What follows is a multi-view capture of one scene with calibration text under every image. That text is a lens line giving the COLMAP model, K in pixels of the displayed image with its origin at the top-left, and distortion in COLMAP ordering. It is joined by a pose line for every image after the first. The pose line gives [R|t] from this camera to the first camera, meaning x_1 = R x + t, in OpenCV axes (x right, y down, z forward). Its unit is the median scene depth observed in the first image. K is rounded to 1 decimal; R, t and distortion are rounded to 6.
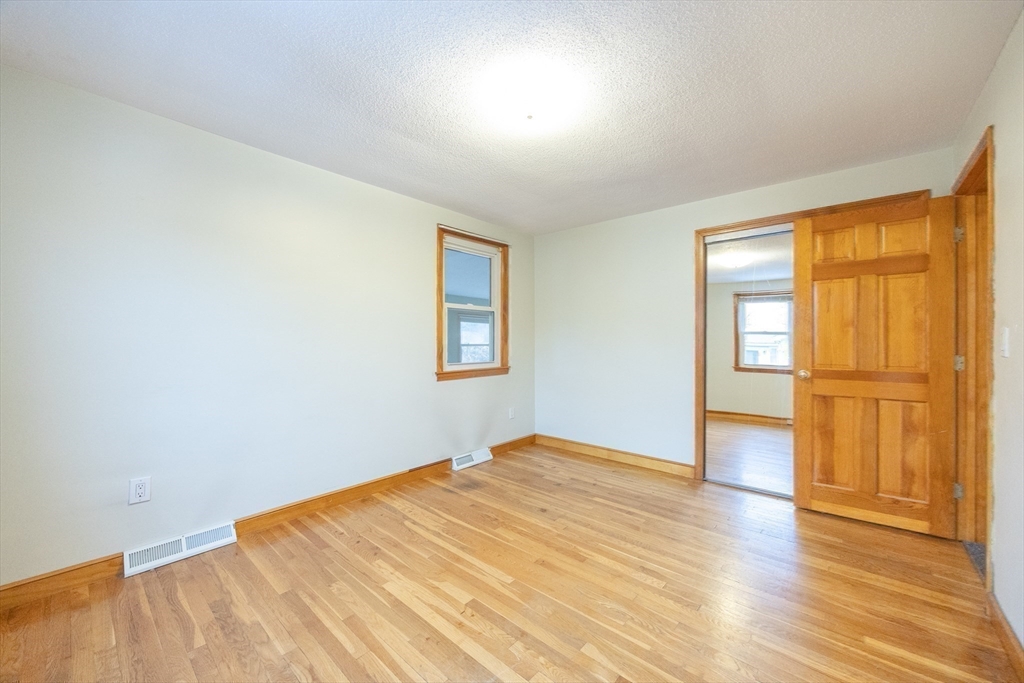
lens RADIAL K [[394.0, 0, 516.5], [0, 394.0, 345.3], [0, 0, 1]] dist [-0.000564, -0.000112]
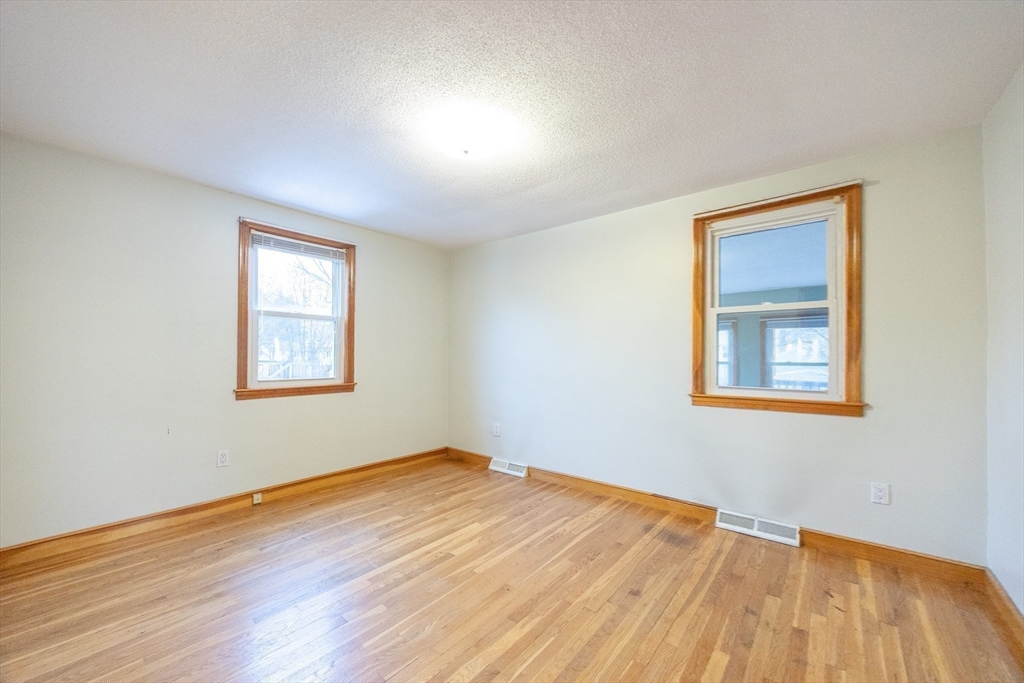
lens RADIAL K [[388.3, 0, 507.8], [0, 388.3, 350.9], [0, 0, 1]] dist [0.000685, 0.000015]
pose [[0.016727, -0.017881, -0.999700, 0.793153], [-0.013452, 0.999746, -0.018106, -0.002396], [0.999770, 0.013751, 0.016482, 0.772733]]
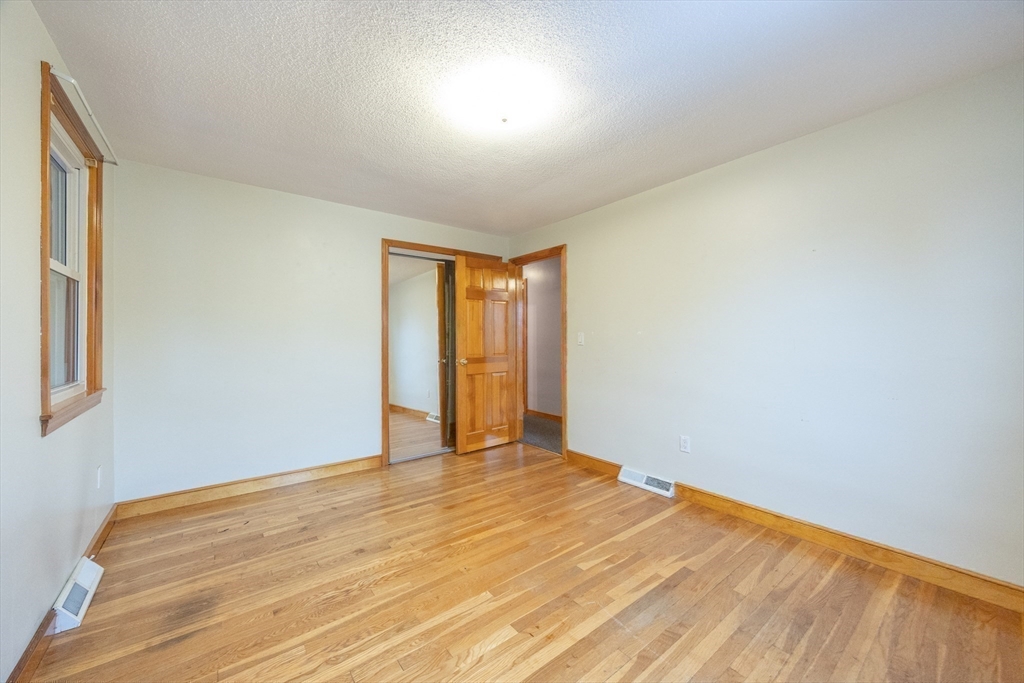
lens RADIAL K [[385.3, 0, 514.0], [0, 385.3, 338.6], [0, 0, 1]] dist [0.000992, 0.000213]
pose [[0.186596, -0.000455, 0.982437, -0.658497], [0.015871, 0.999871, -0.002552, -0.005490], [-0.982308, 0.016069, 0.186579, 0.553795]]
